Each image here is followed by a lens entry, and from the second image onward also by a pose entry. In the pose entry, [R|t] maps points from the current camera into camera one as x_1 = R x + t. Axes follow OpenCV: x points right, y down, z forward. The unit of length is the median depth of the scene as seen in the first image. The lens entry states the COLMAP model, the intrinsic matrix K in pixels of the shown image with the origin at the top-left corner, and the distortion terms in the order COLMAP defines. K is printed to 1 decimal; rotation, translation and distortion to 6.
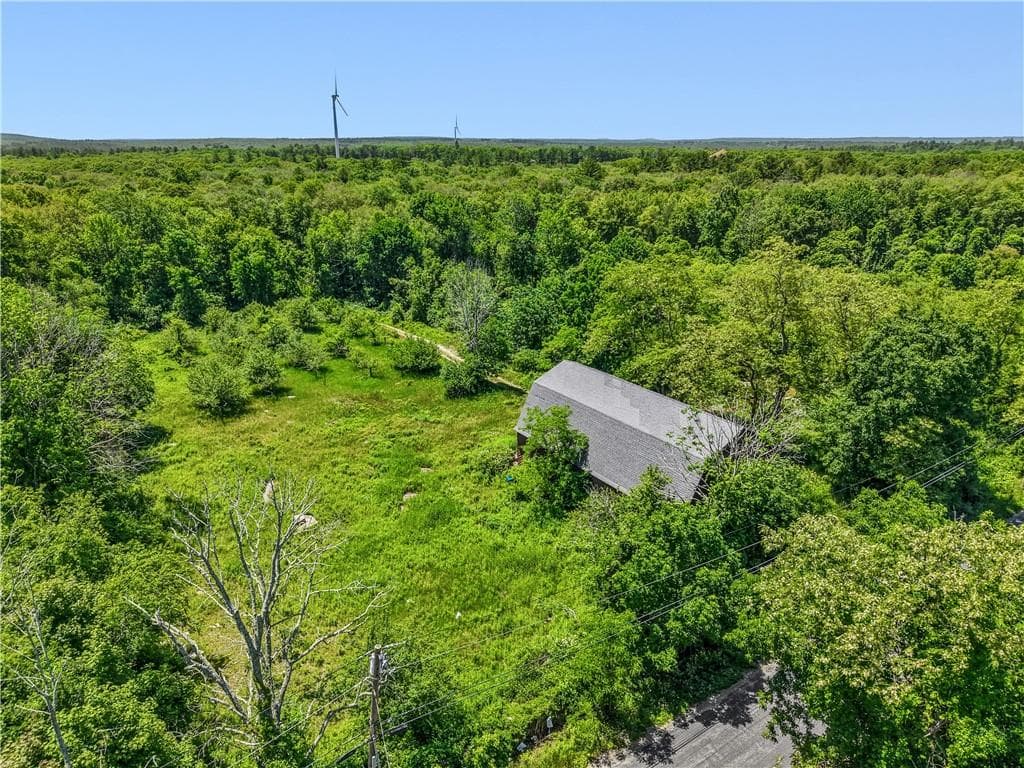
lens RADIAL K [[697.4, 0, 517.0], [0, 697.4, 387.1], [0, 0, 1]] dist [0.032825, -0.030925]
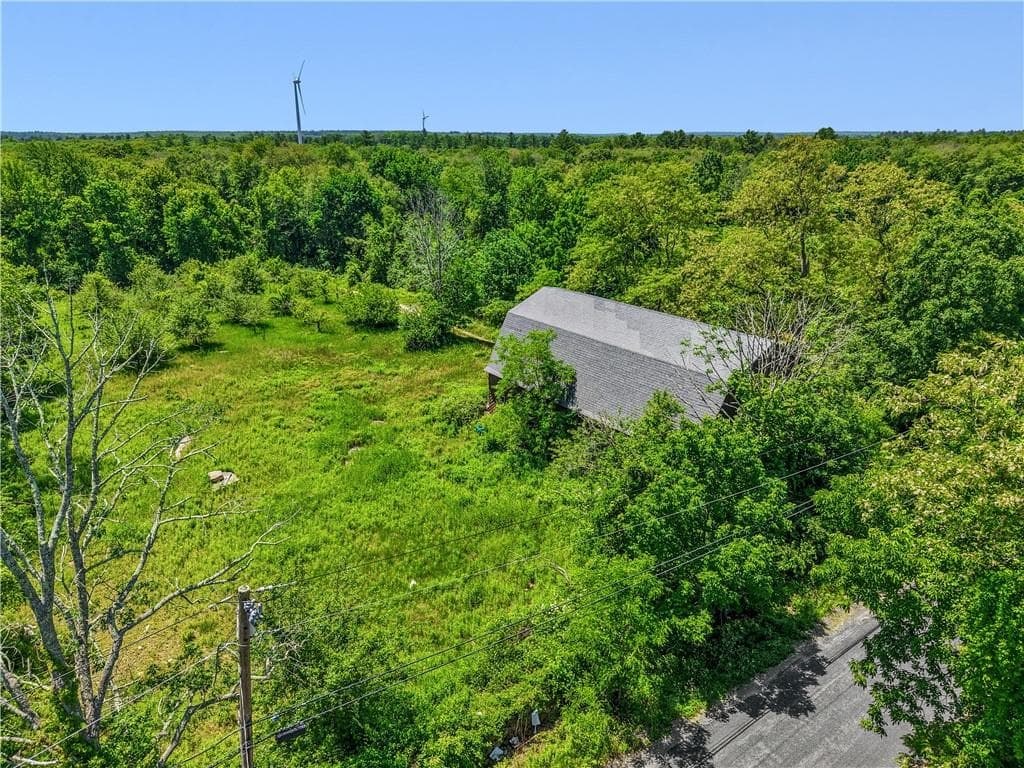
lens RADIAL K [[712.6, 0, 510.7], [0, 712.6, 388.3], [0, 0, 1]] dist [0.022671, -0.019055]
pose [[0.999505, -0.014591, 0.027860, 0.003892], [0.014500, 0.999889, 0.003458, 0.092593], [-0.027907, -0.003053, 0.999606, 0.181791]]
